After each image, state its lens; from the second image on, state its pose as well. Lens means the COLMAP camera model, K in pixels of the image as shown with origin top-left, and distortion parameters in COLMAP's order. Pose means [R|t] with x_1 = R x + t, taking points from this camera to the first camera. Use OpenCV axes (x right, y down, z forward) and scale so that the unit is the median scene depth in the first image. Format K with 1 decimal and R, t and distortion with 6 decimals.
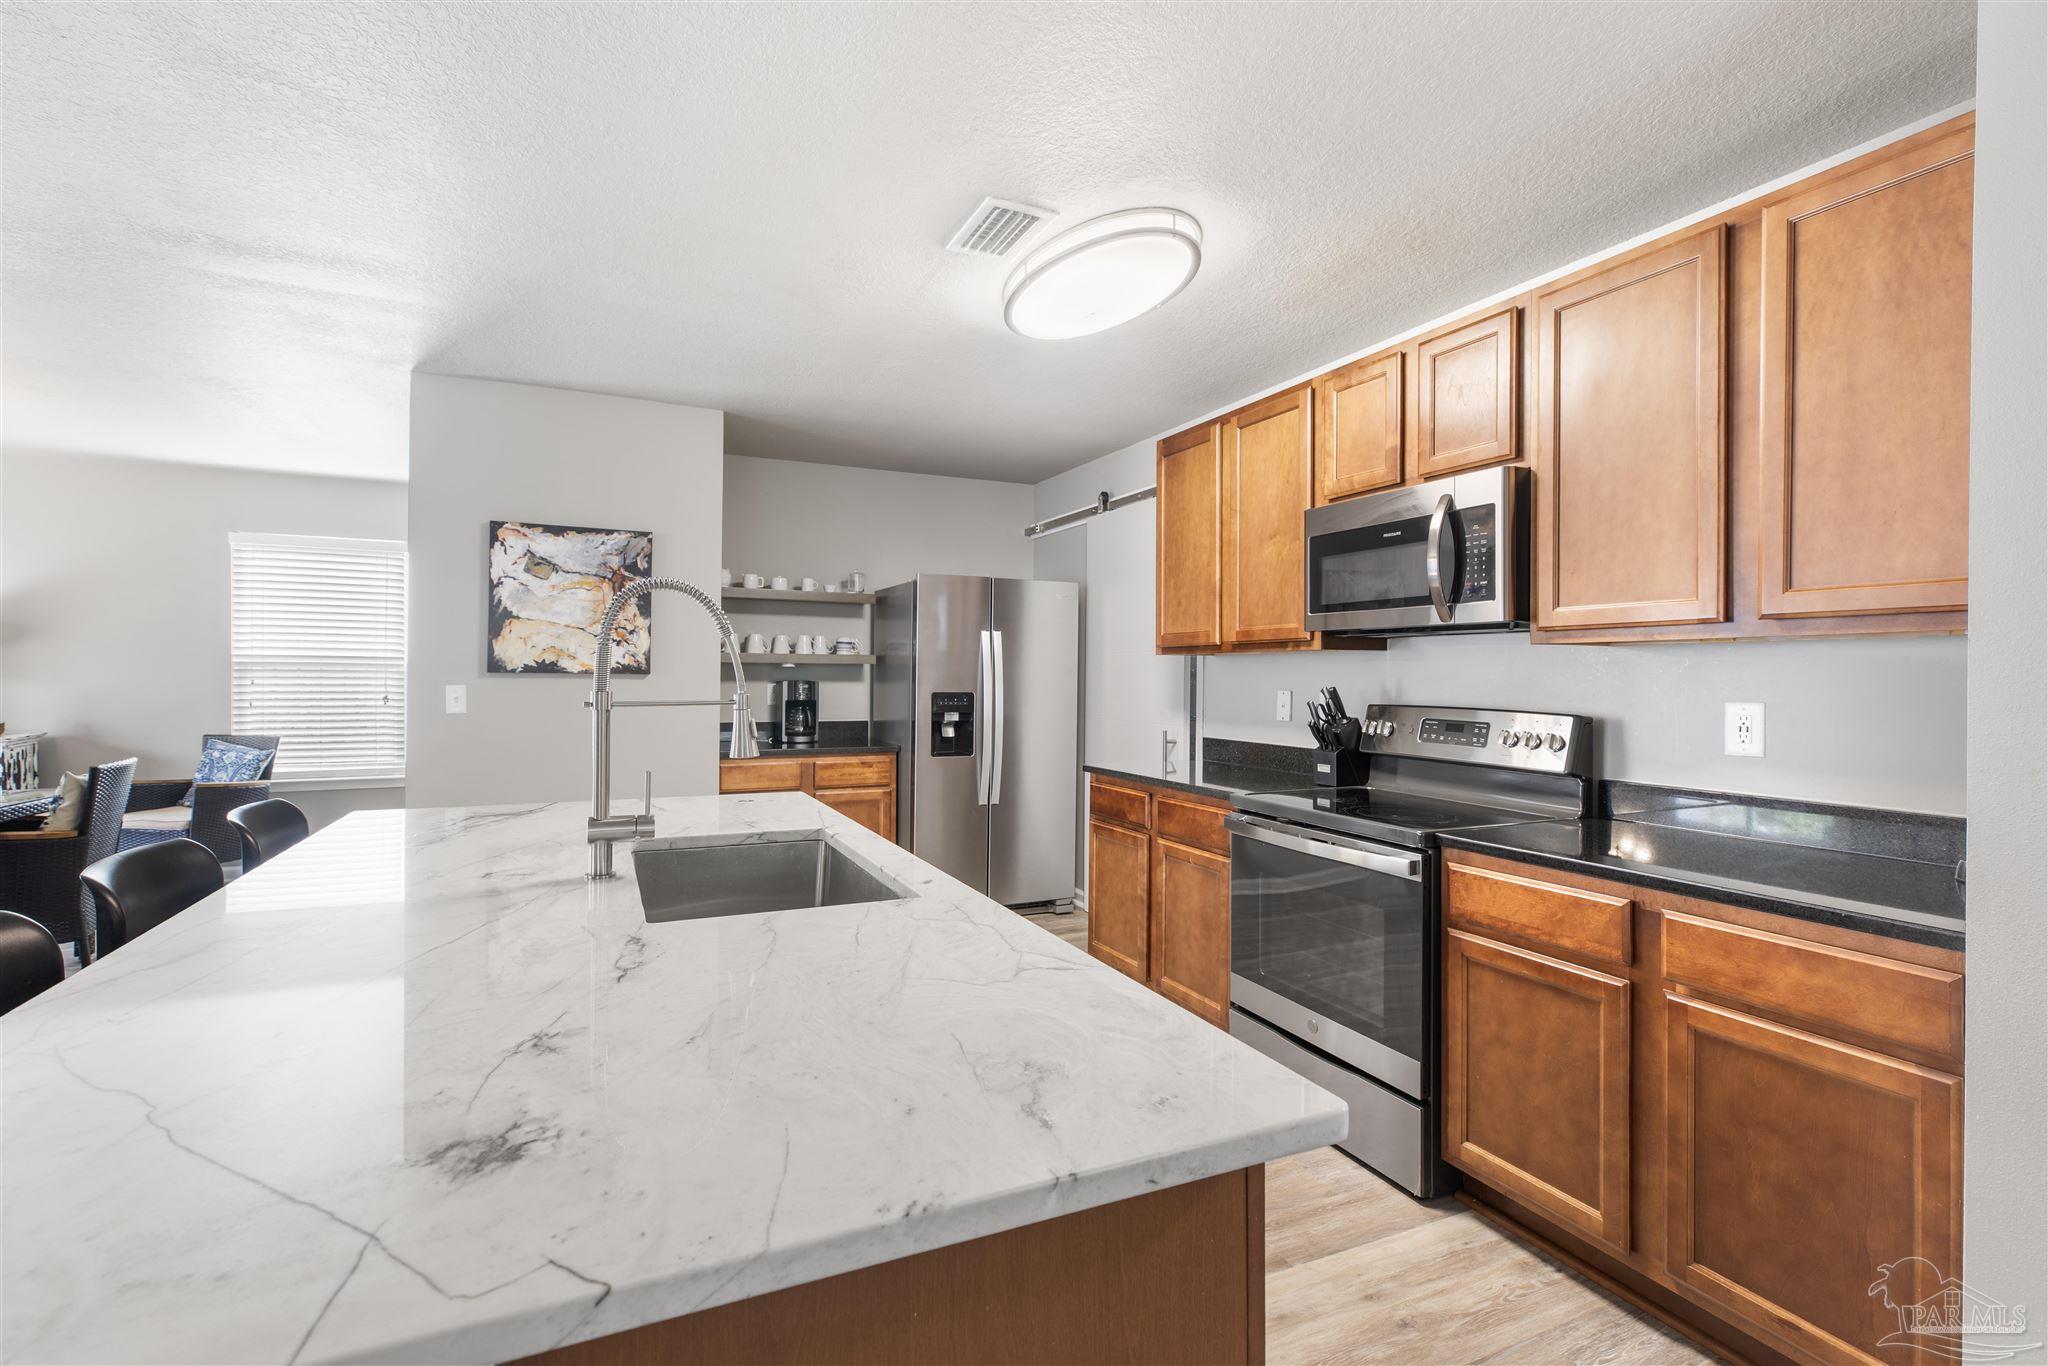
lens RADIAL K [[930.4, 0, 1036.2], [0, 930.4, 673.2], [0, 0, 1]] dist [0.005383, 0.000263]
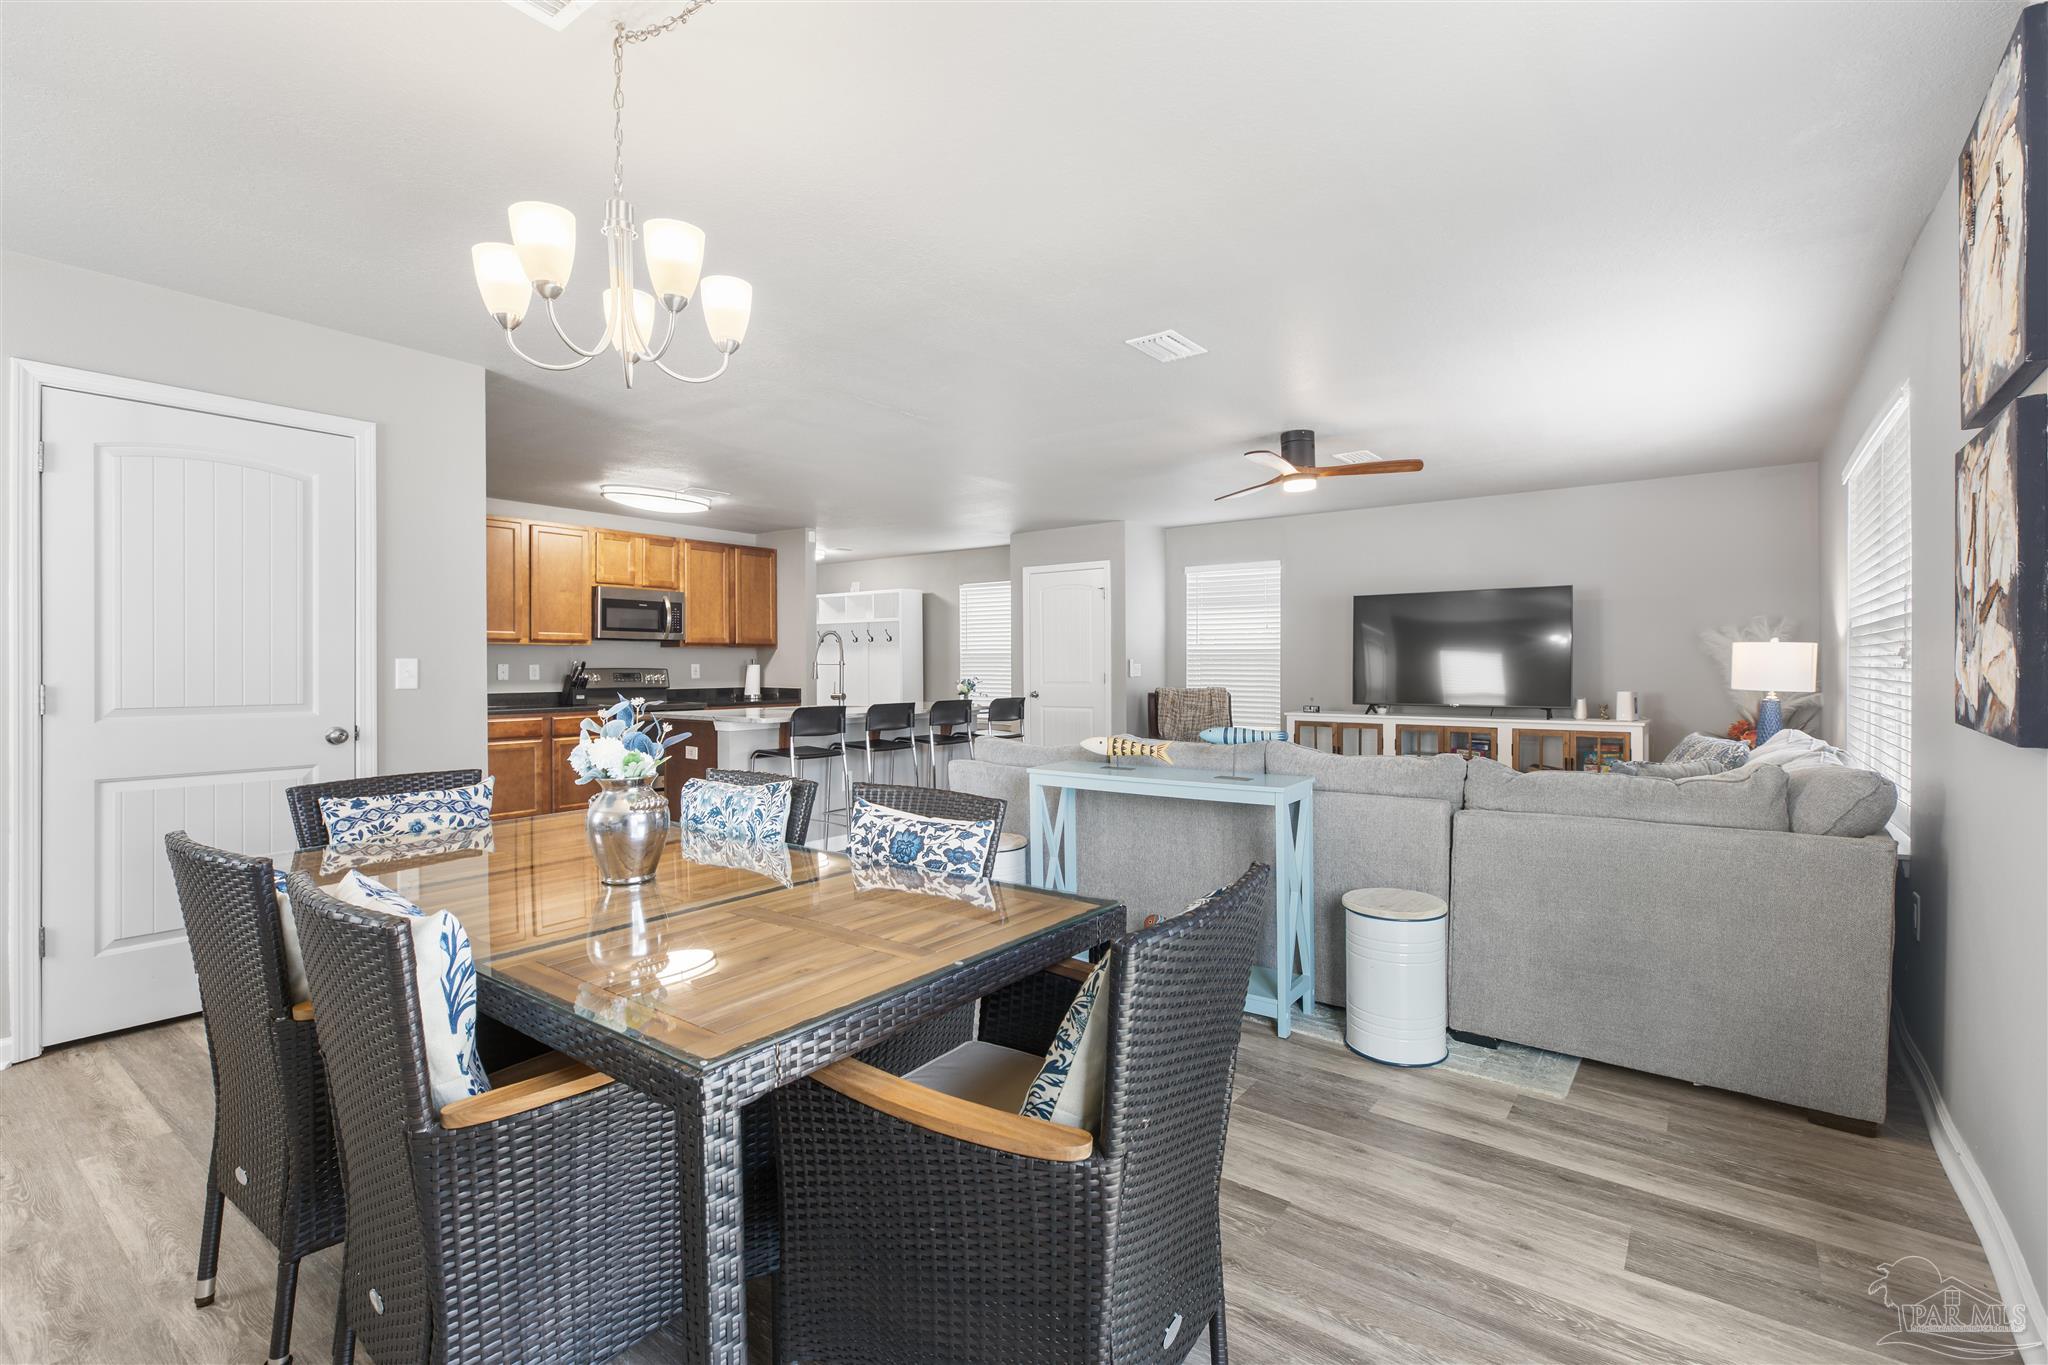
lens RADIAL K [[930.4, 0, 1024.0], [0, 930.4, 664.8], [0, 0, 1]] dist [0.005383, 0.000263]
pose [[-0.453478, -0.011167, 0.891197, -2.393839], [-0.008432, 0.999931, 0.008238, -0.004909], [-0.891228, -0.003779, -0.453541, 1.159343]]
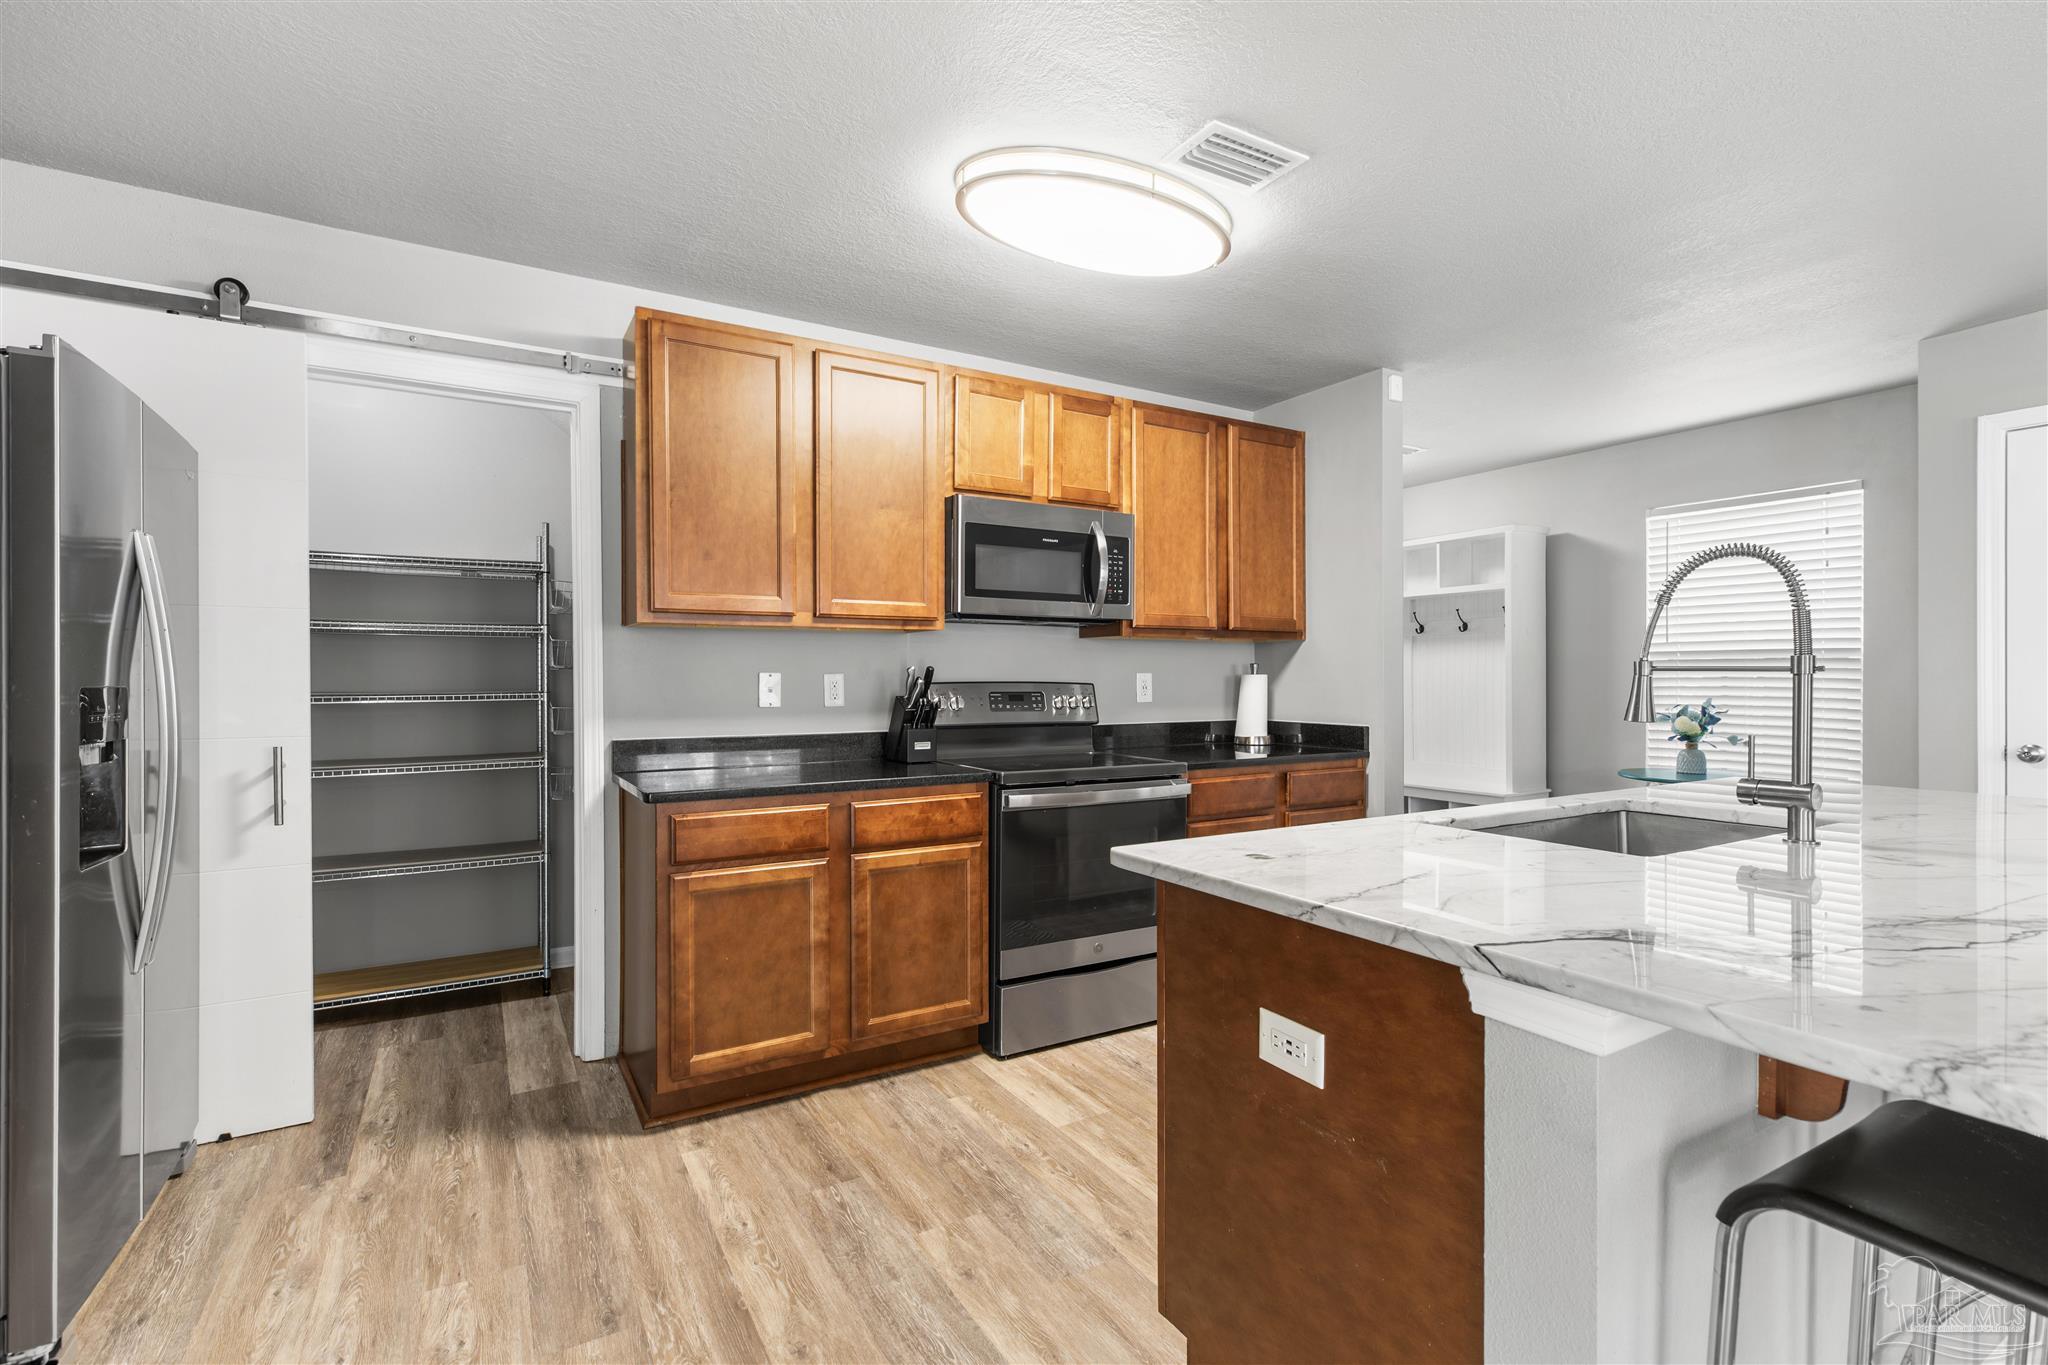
lens RADIAL K [[930.4, 0, 1023.5], [0, 930.4, 680.6], [0, 0, 1]] dist [0.005383, 0.000263]
pose [[-0.088462, -0.015999, 0.995951, -0.780058], [-0.005079, 0.999865, 0.015610, 0.014866], [-0.996067, -0.003678, -0.088531, 1.065902]]
